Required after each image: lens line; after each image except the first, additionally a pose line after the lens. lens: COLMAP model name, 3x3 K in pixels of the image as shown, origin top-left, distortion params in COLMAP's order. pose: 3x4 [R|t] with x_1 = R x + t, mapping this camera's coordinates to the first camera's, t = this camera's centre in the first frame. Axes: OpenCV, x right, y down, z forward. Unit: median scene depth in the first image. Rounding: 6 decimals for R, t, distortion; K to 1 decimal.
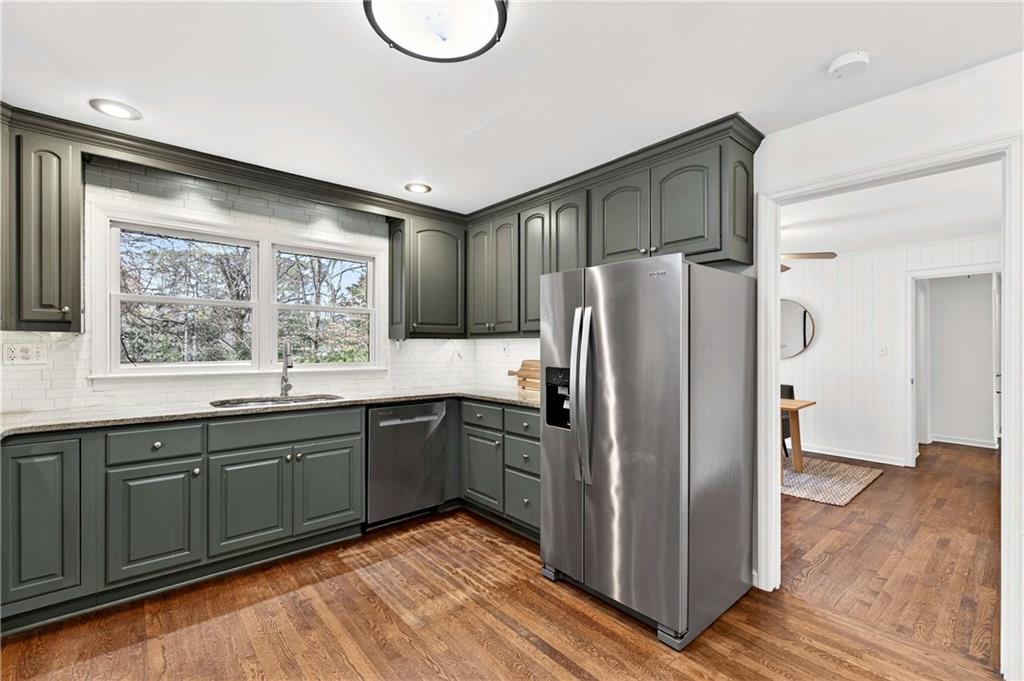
lens RADIAL K [[442.2, 0, 515.5], [0, 442.2, 346.9], [0, 0, 1]] dist [0.001282, -0.001047]
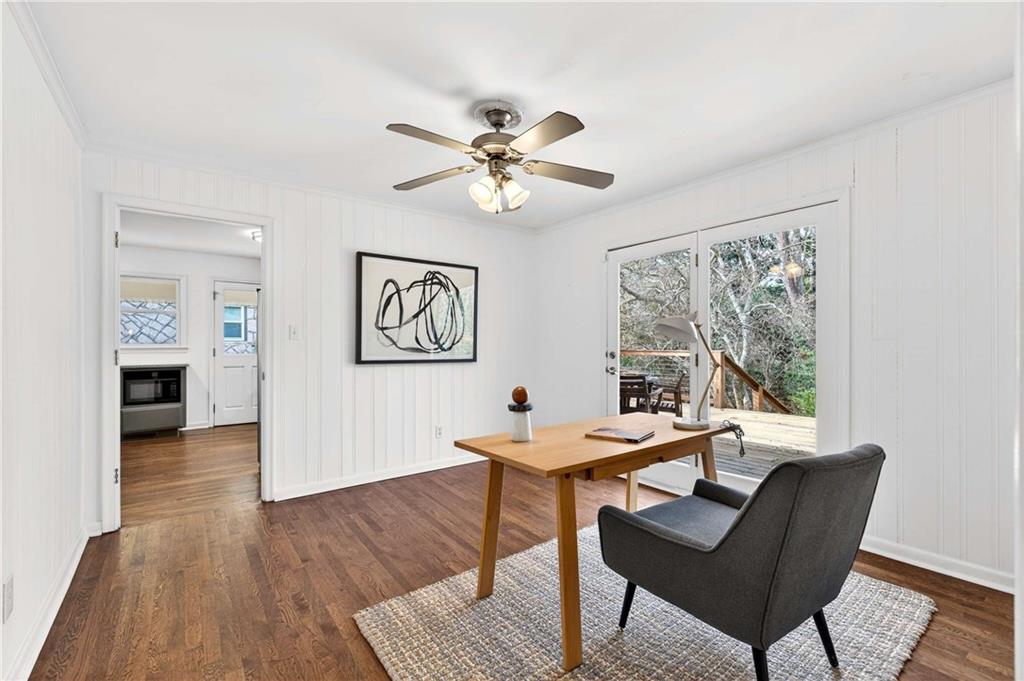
lens RADIAL K [[442.2, 0, 513.1], [0, 442.2, 345.8], [0, 0, 1]] dist [0.001282, -0.001047]
pose [[-0.065732, 0.007385, -0.997810, 0.975519], [0.002018, 0.999972, 0.007268, 0.020698], [0.997835, -0.001536, -0.065745, 0.950220]]
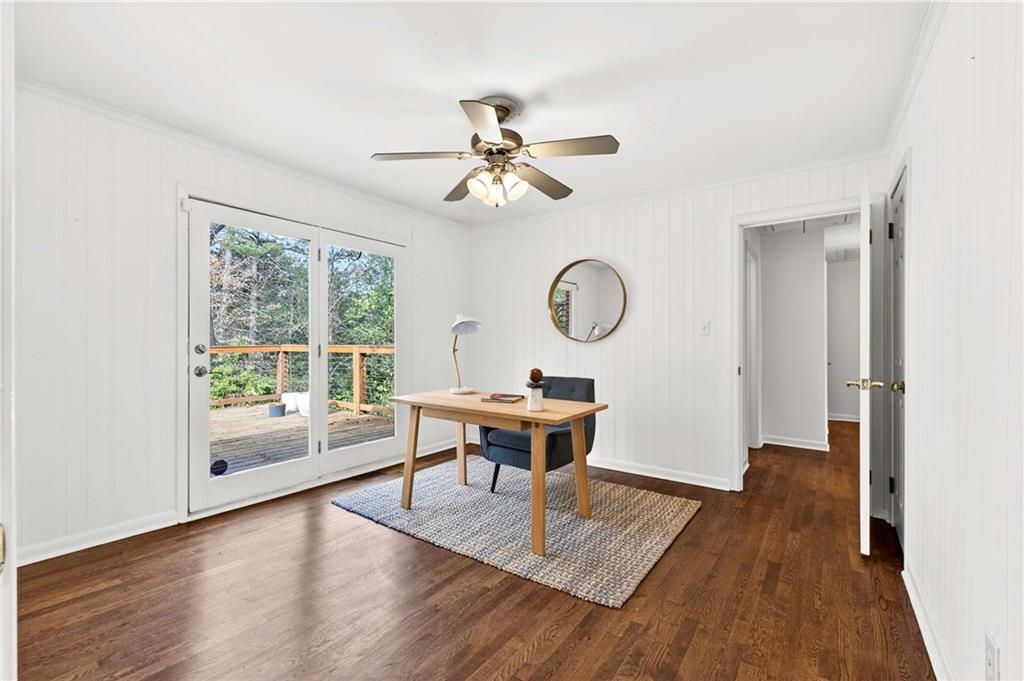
lens RADIAL K [[442.2, 0, 511.3], [0, 442.2, 341.0], [0, 0, 1]] dist [0.001282, -0.001047]
pose [[0.972337, 0.004837, 0.233534, 0.379979], [-0.004652, 0.999988, -0.001344, 0.032725], [-0.233538, 0.000221, 0.972348, 0.400009]]
